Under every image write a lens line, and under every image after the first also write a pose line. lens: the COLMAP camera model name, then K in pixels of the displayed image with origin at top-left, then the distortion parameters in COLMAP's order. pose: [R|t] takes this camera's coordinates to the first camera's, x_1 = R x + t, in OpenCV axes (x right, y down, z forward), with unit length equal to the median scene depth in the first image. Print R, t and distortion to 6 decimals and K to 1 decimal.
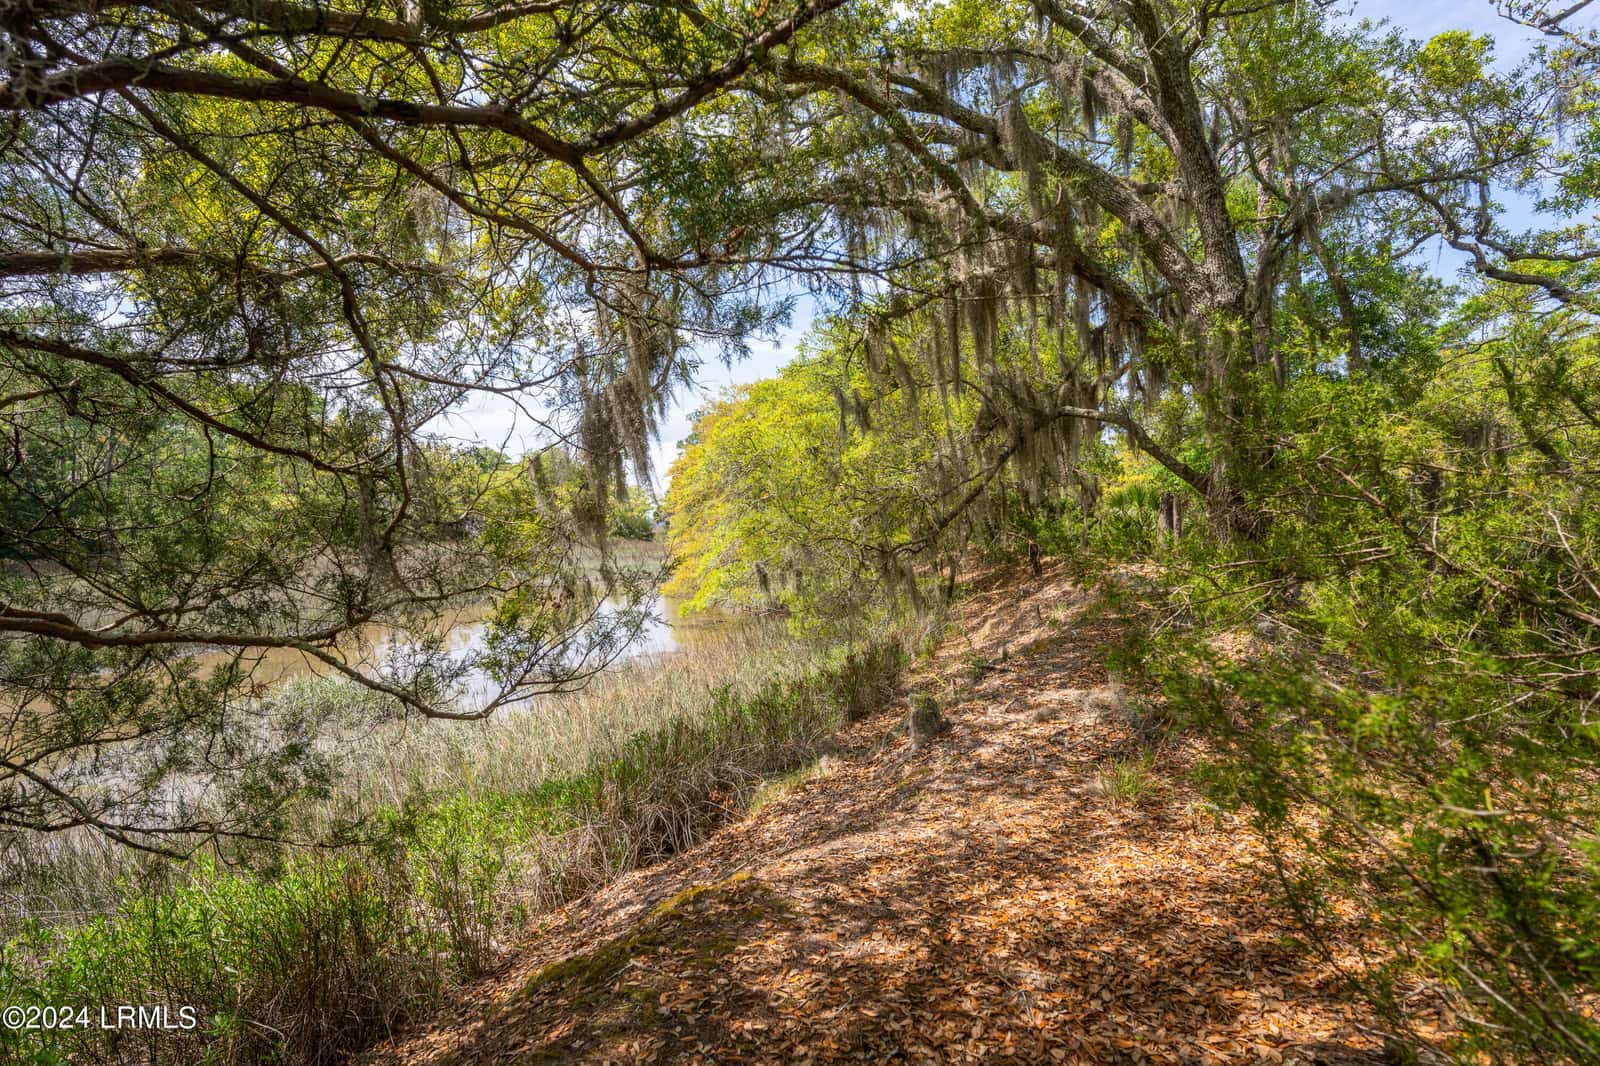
lens RADIAL K [[968.1, 0, 802.7], [0, 968.1, 531.5], [0, 0, 1]] dist [-0.079858, 0.078684]
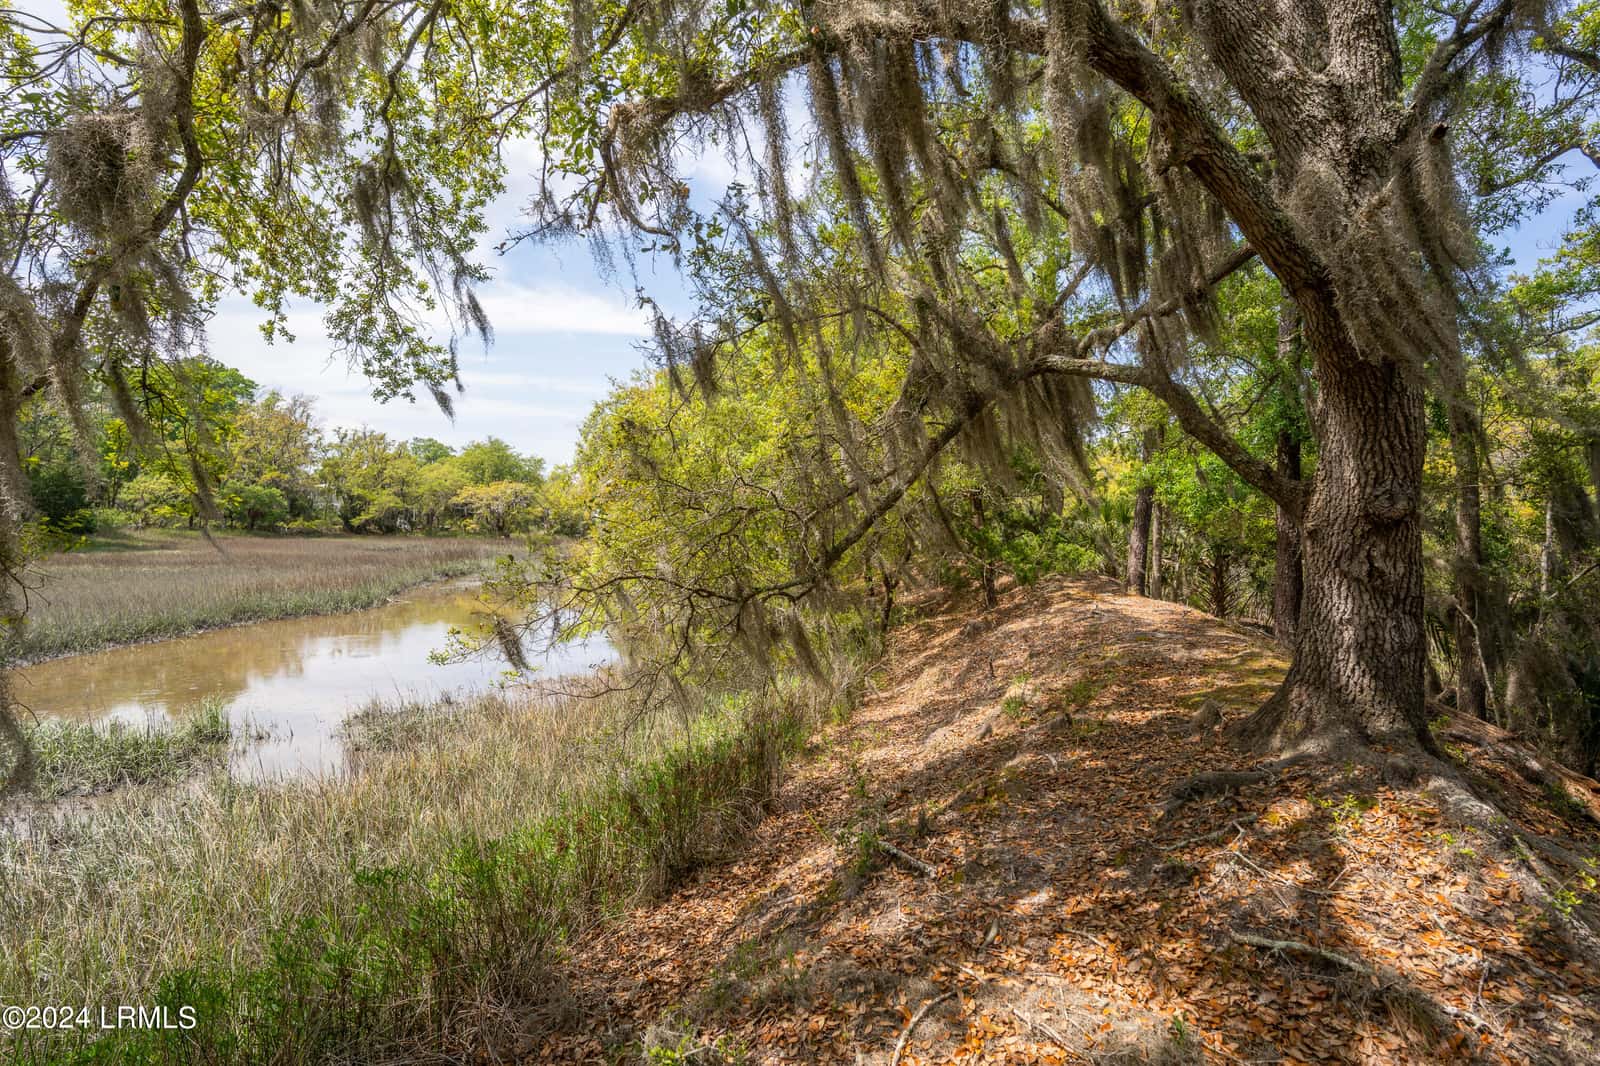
lens RADIAL K [[968.1, 0, 802.7], [0, 968.1, 531.5], [0, 0, 1]] dist [-0.079858, 0.078684]
pose [[0.998608, 0.025874, 0.045972, 0.066134], [-0.025740, 0.999662, -0.003514, -0.011971], [-0.046048, 0.002326, 0.998937, 0.279479]]
